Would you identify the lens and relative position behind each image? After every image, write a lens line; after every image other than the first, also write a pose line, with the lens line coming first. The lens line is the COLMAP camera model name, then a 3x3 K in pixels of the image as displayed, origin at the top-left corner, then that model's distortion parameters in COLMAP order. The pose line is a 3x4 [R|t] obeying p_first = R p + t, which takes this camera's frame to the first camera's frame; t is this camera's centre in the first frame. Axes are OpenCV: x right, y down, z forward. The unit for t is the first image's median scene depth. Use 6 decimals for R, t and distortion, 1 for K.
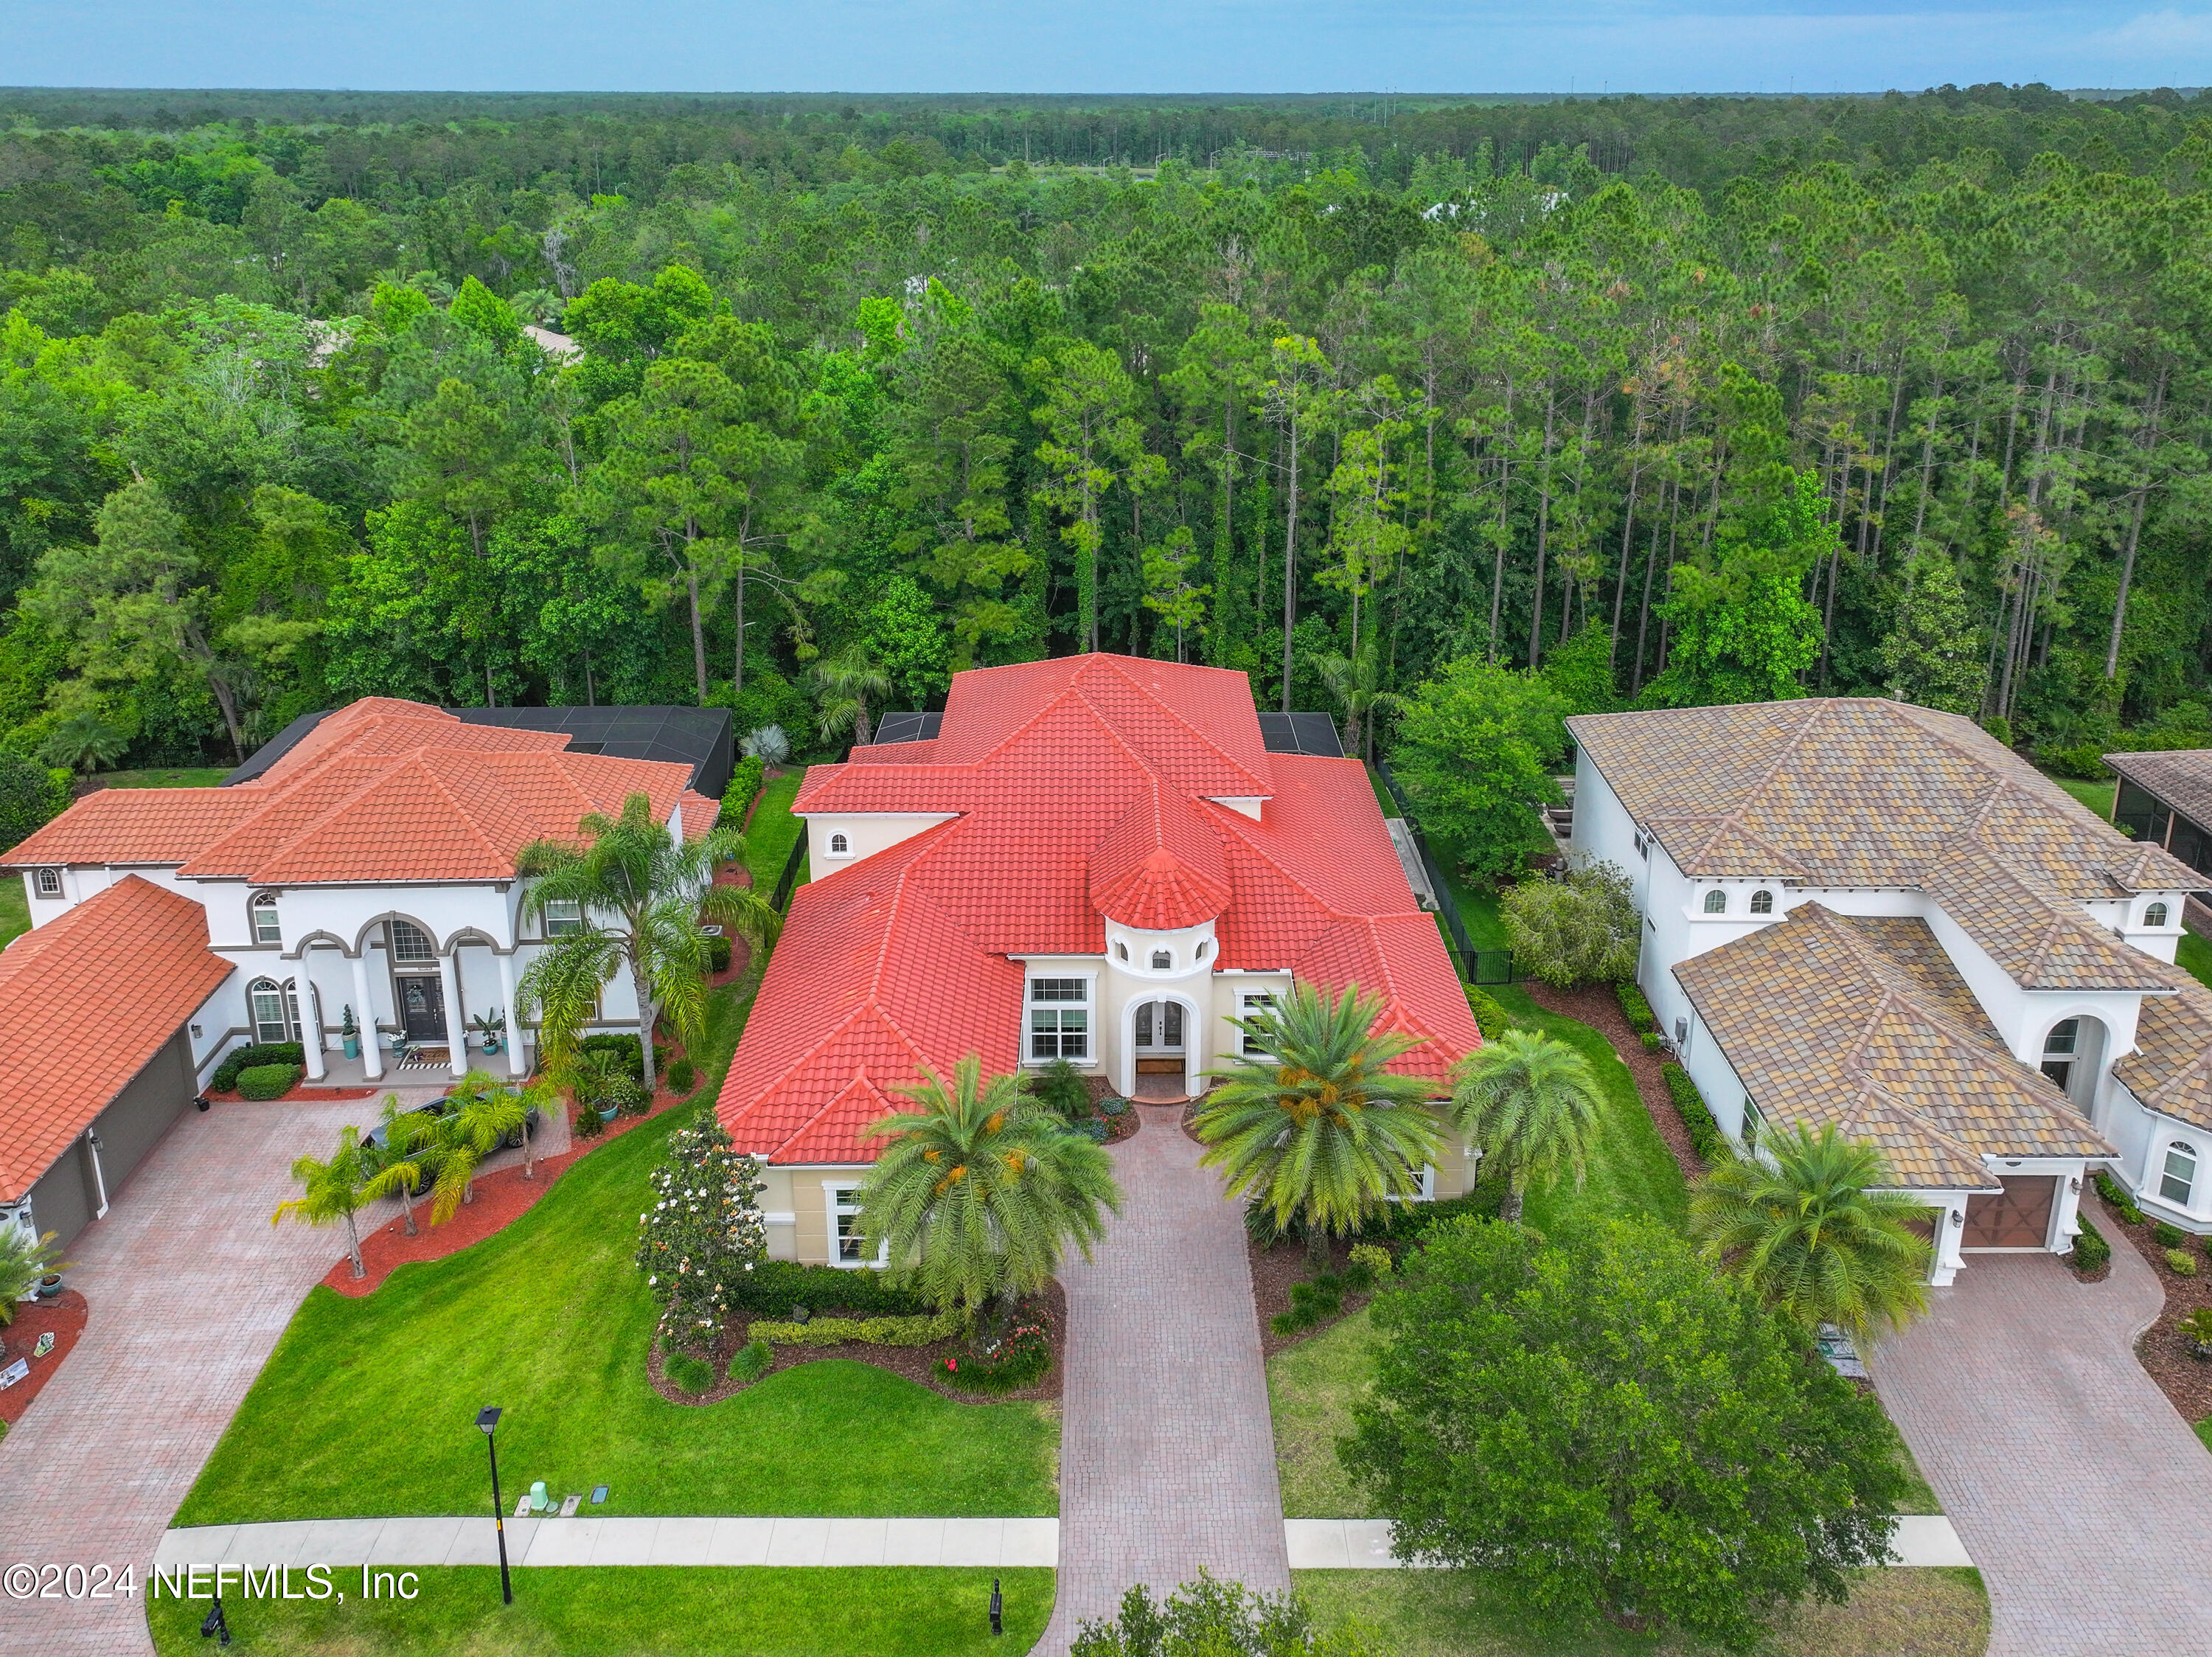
lens RADIAL K [[1557.1, 0, 1146.2], [0, 1557.1, 816.8], [0, 0, 1]] dist [0.002351, 0.006925]
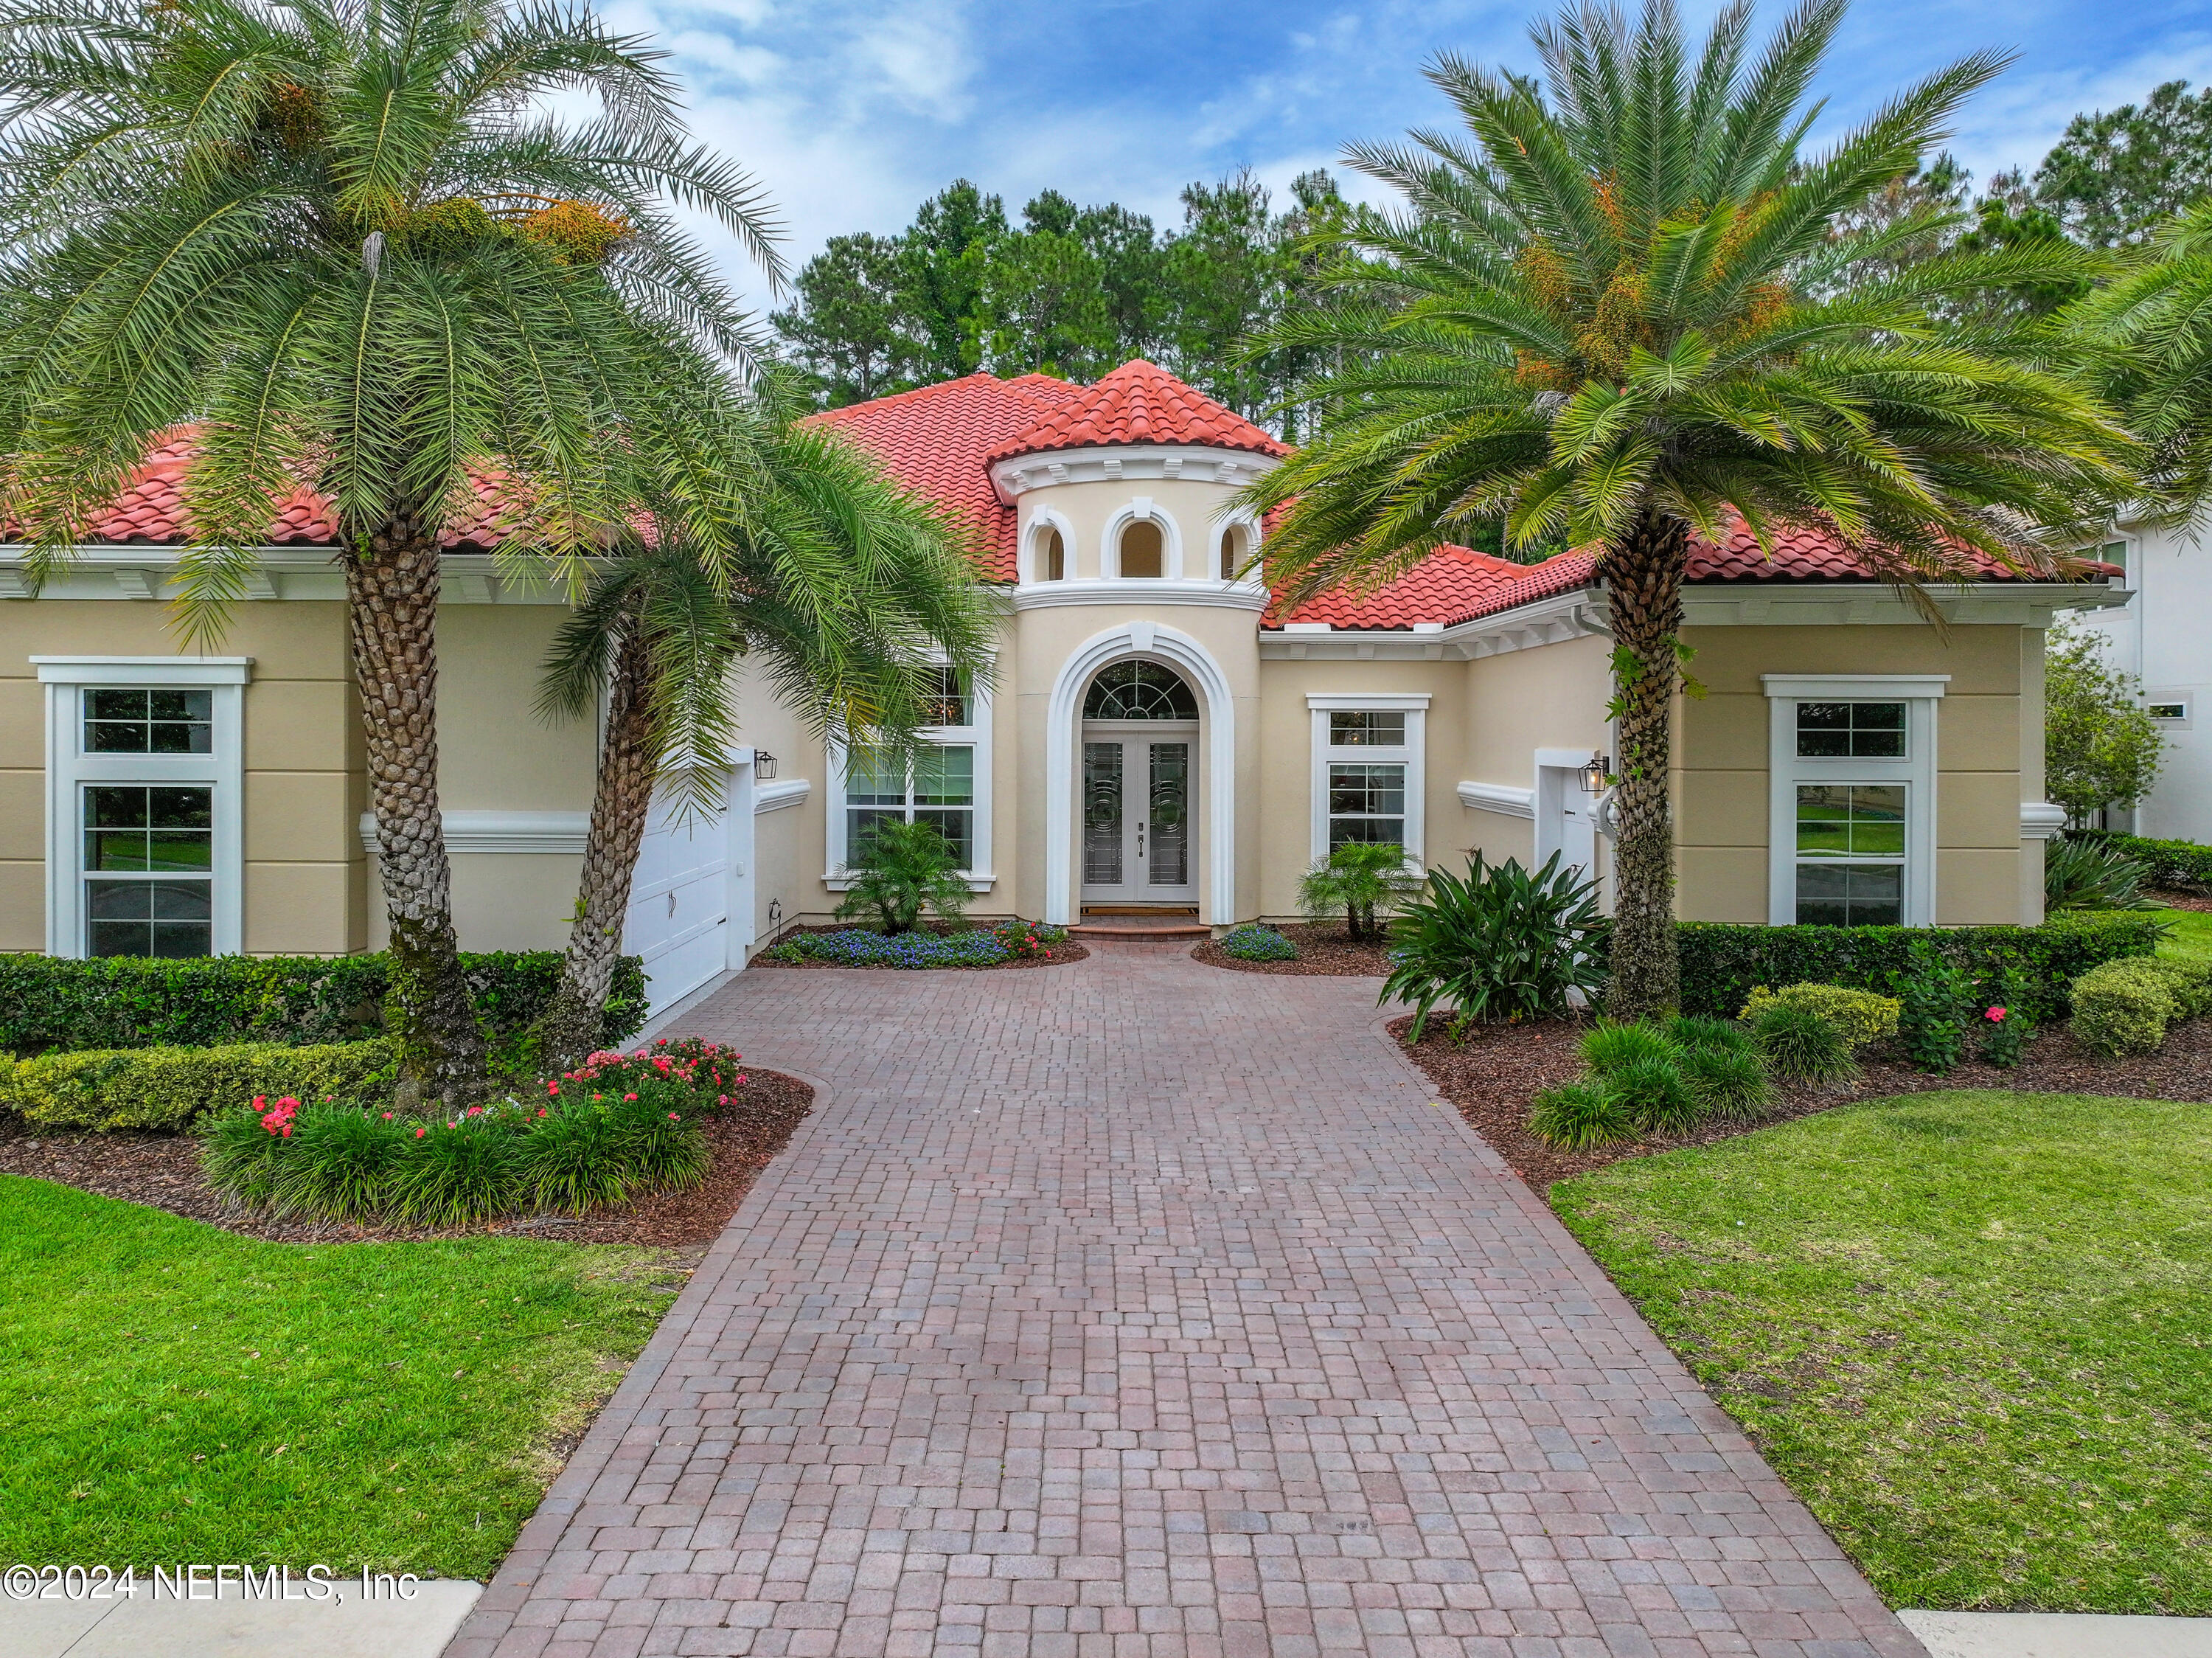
lens RADIAL K [[1562.7, 0, 1106.0], [0, 1562.7, 829.0], [0, 0, 1]] dist [-0.000065, 0.000313]
pose [[0.999729, -0.004476, -0.022851, 0.009454], [-0.005966, 0.899362, -0.437163, 0.349403], [0.022508, 0.437181, 0.899092, 0.637312]]
